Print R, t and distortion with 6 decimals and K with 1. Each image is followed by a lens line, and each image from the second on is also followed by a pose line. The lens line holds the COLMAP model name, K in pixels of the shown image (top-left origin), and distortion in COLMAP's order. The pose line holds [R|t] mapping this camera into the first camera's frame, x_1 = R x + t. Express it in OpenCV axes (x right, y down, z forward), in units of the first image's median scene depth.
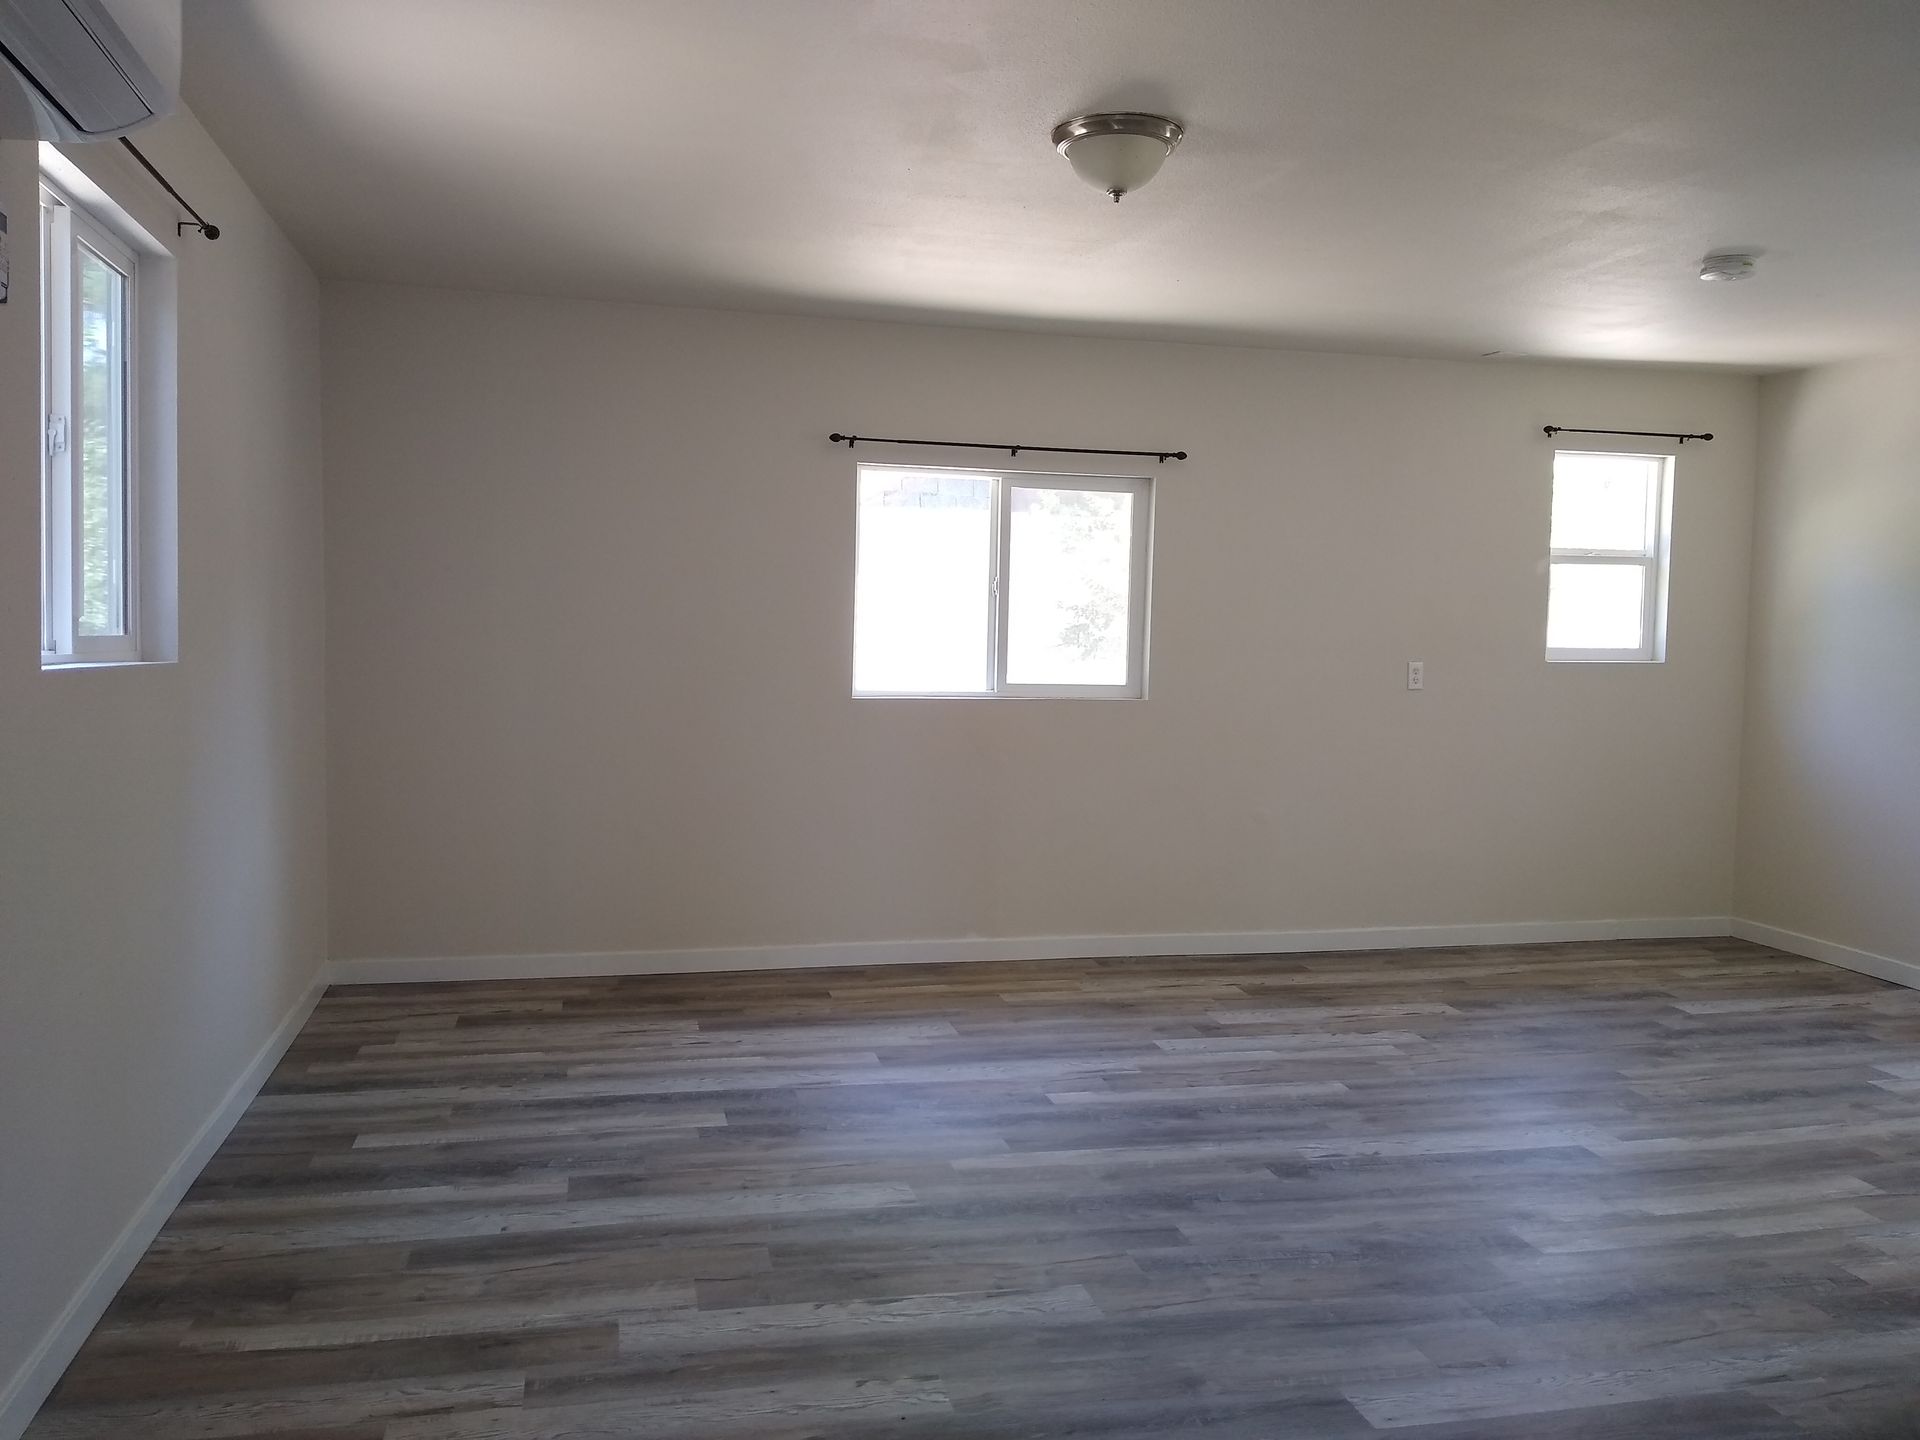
lens RADIAL K [[1489.3, 0, 966.7], [0, 1489.3, 715.9], [0, 0, 1]] dist [0.060569, -0.102280]
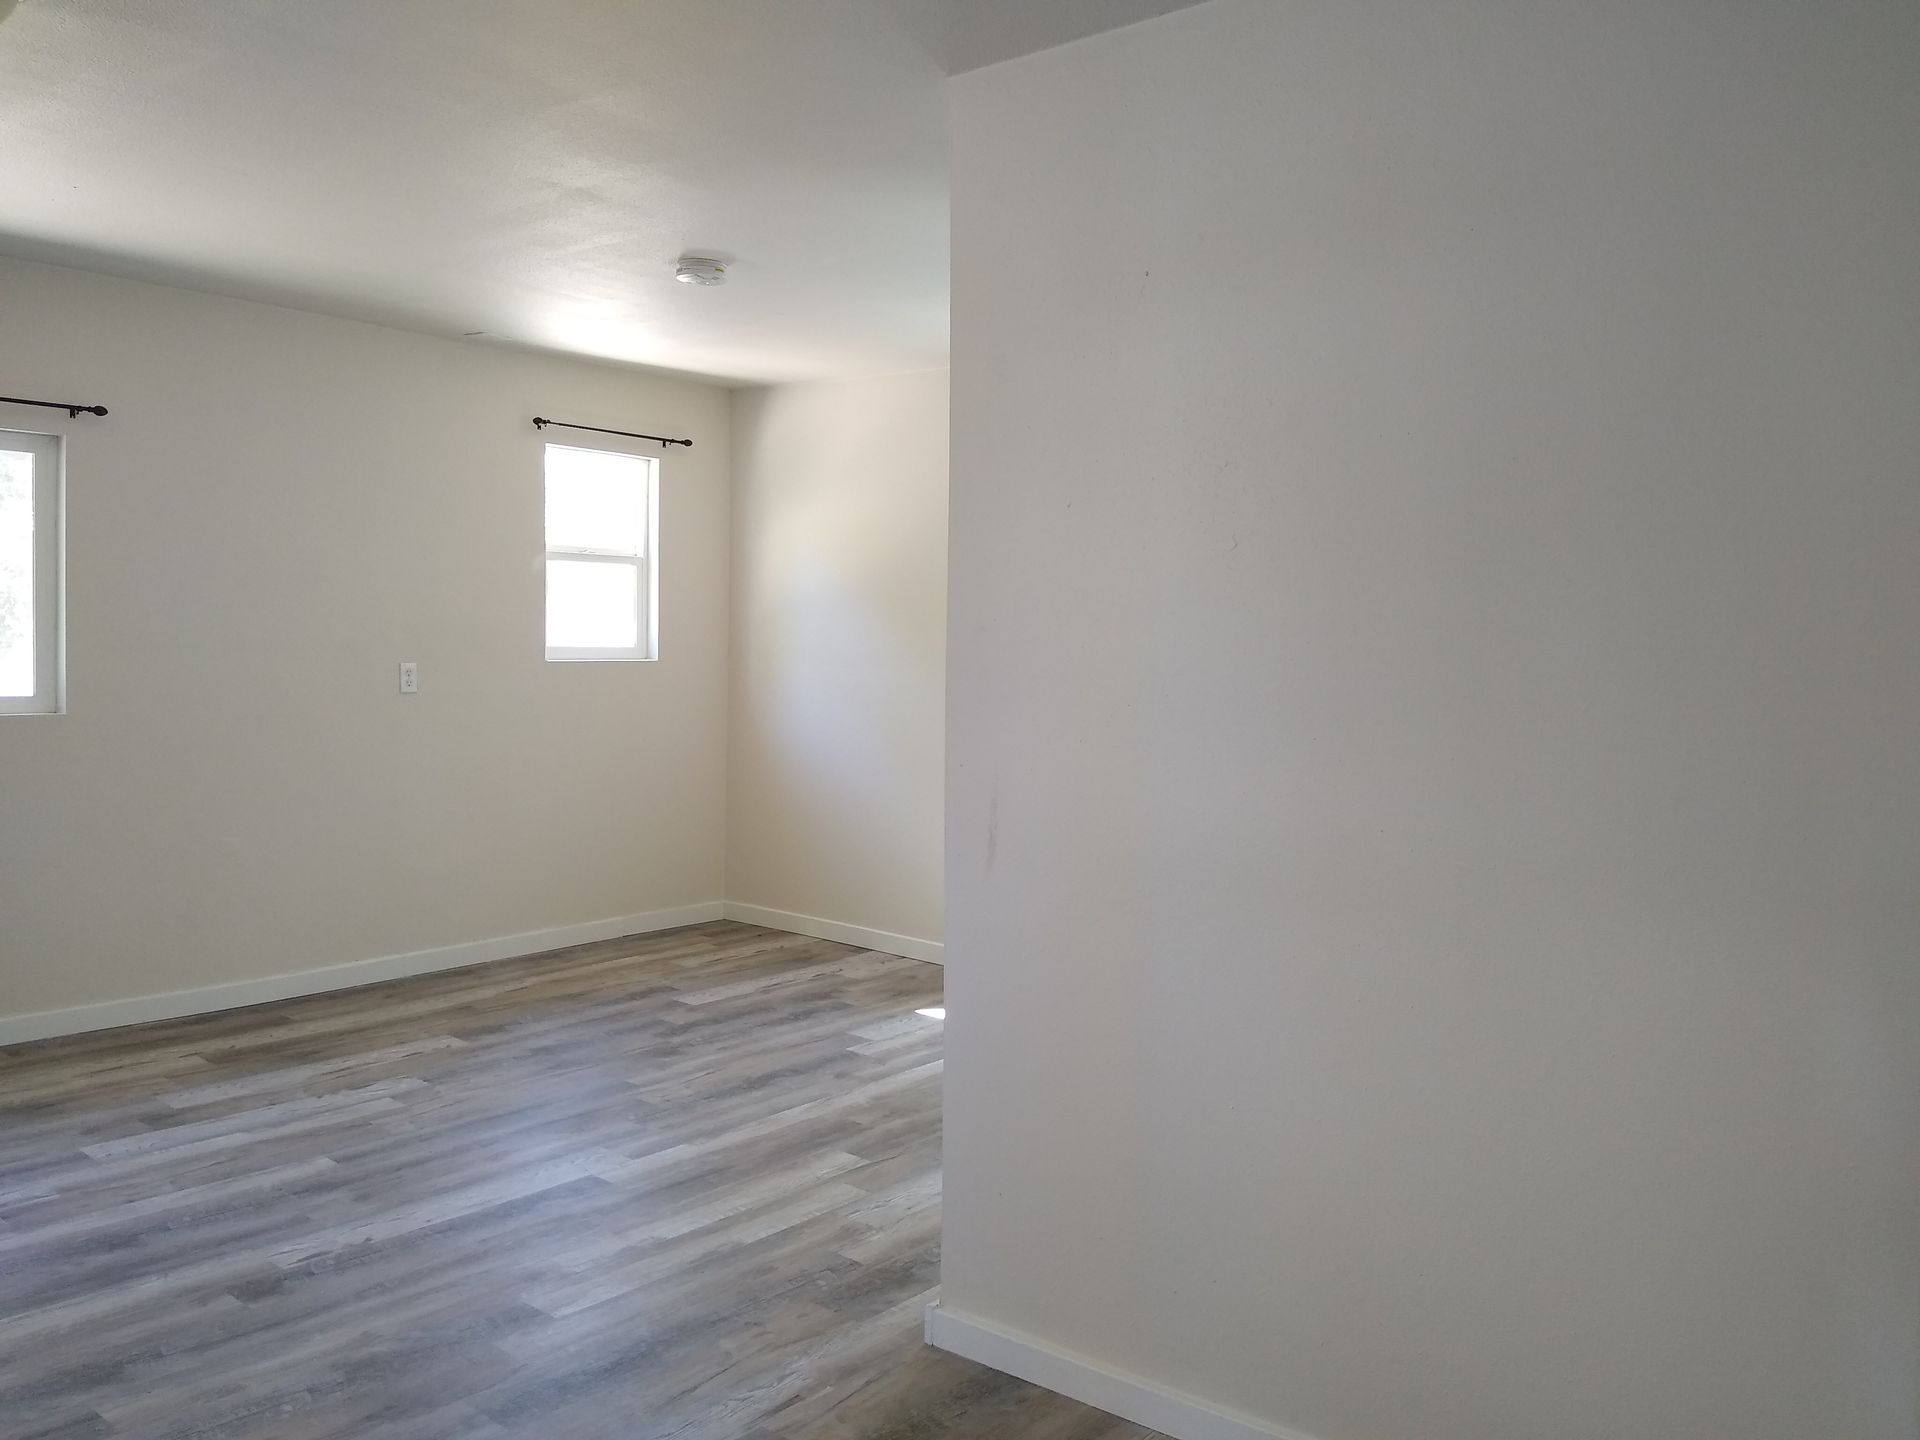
lens RADIAL K [[1489.3, 0, 966.7], [0, 1489.3, 715.9], [0, 0, 1]] dist [0.060569, -0.102280]
pose [[0.802555, -0.034459, 0.595582, 0.043046], [0.031665, 0.999384, 0.015153, -0.010740], [-0.595737, 0.006698, 0.803151, 0.093904]]
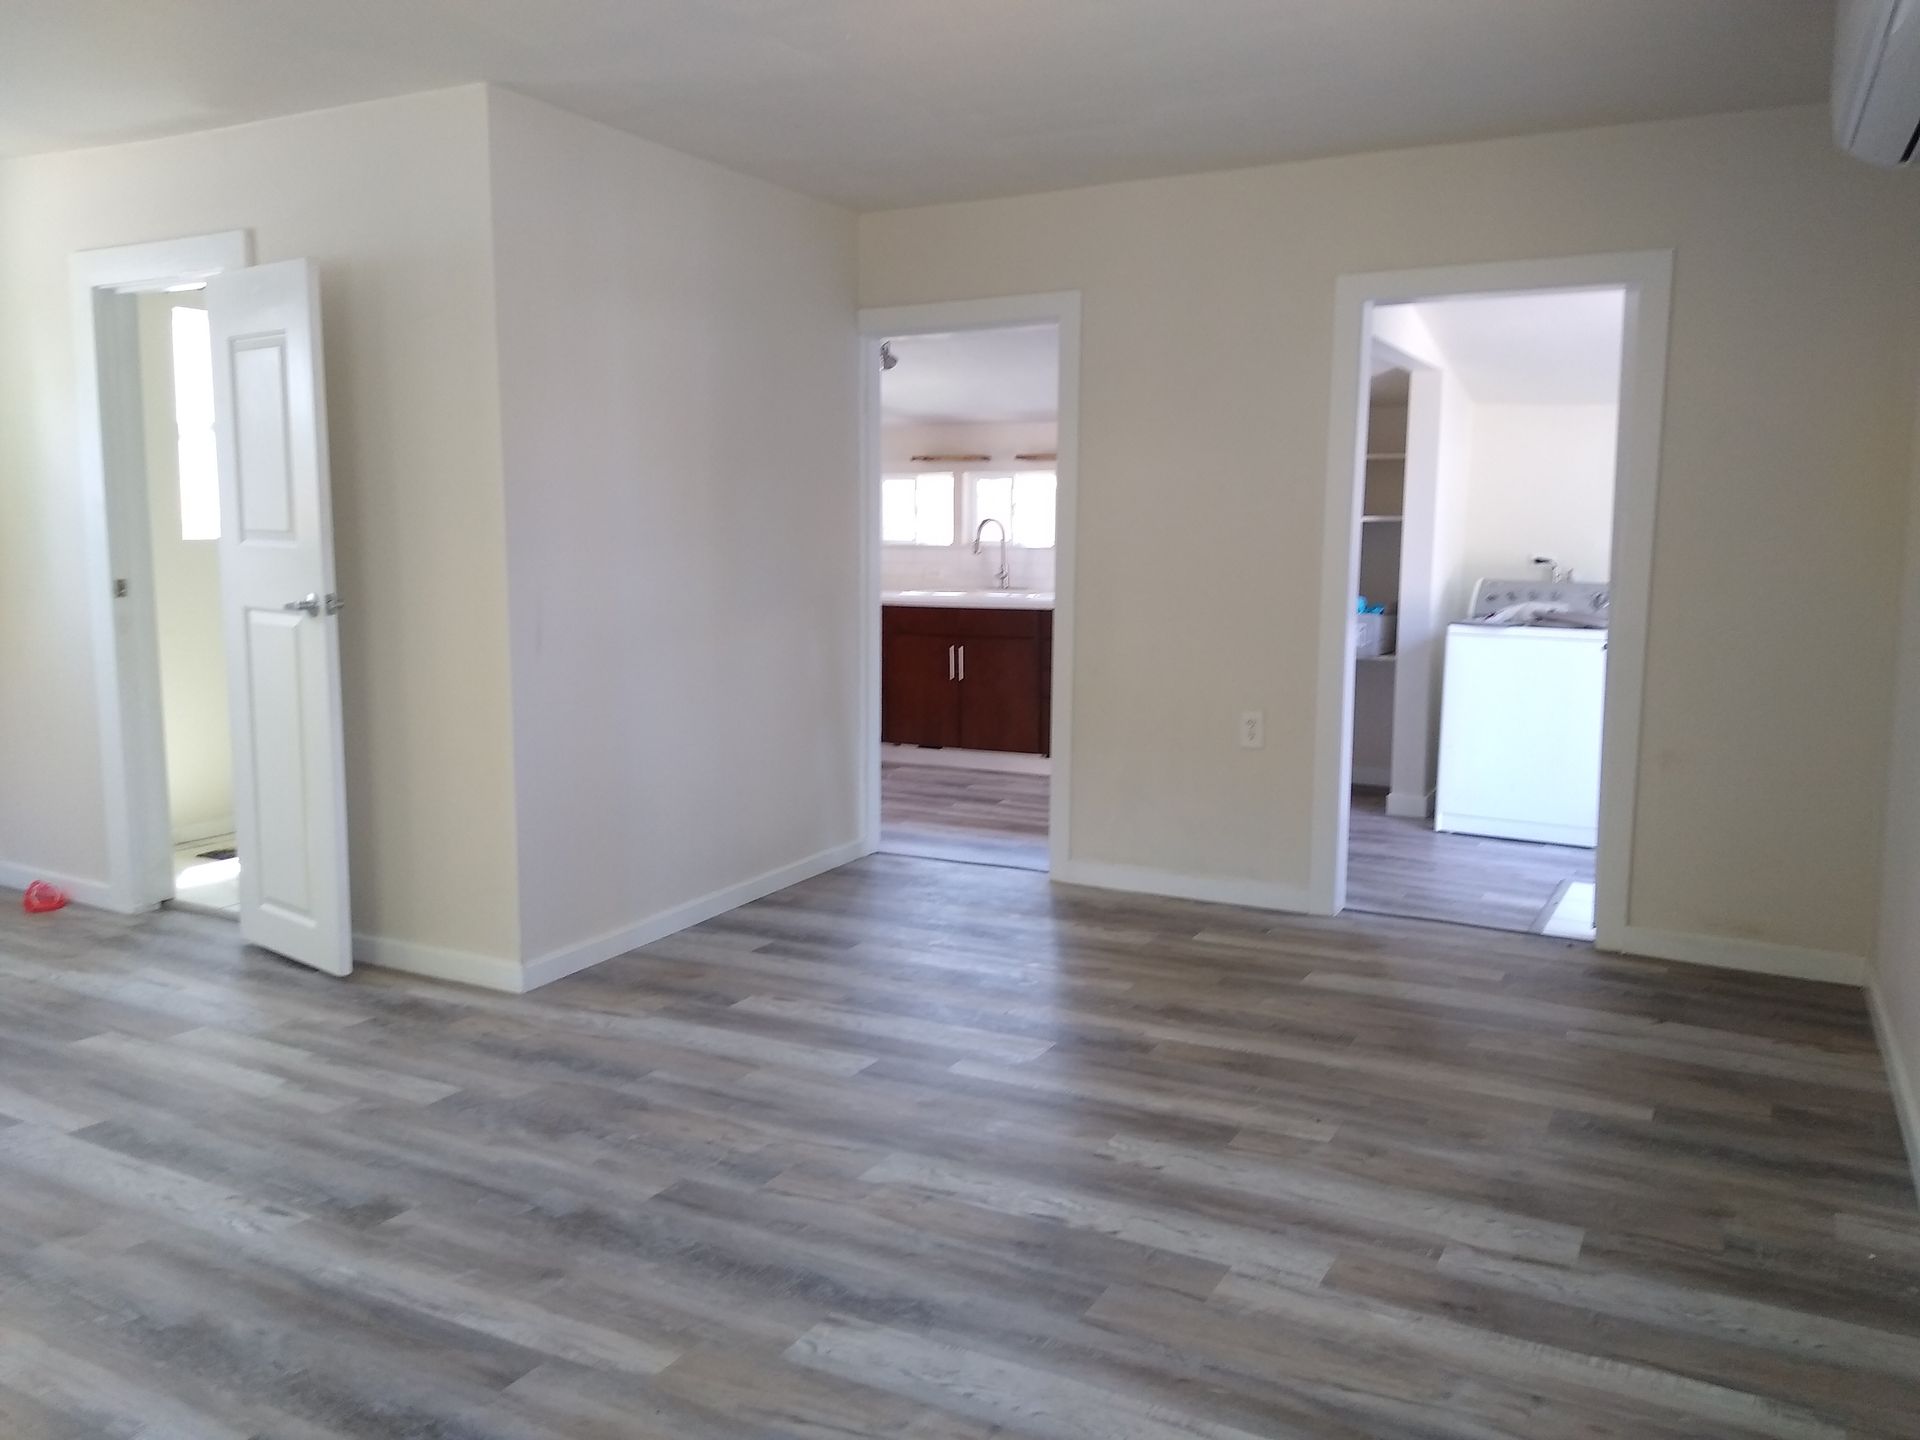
lens RADIAL K [[1489.3, 0, 966.7], [0, 1489.3, 715.9], [0, 0, 1]] dist [0.060569, -0.102280]
pose [[-0.743181, -0.109443, 0.660079, -0.429929], [0.013030, 0.983977, 0.177817, -0.063884], [-0.668963, 0.140751, -0.729847, 1.192189]]
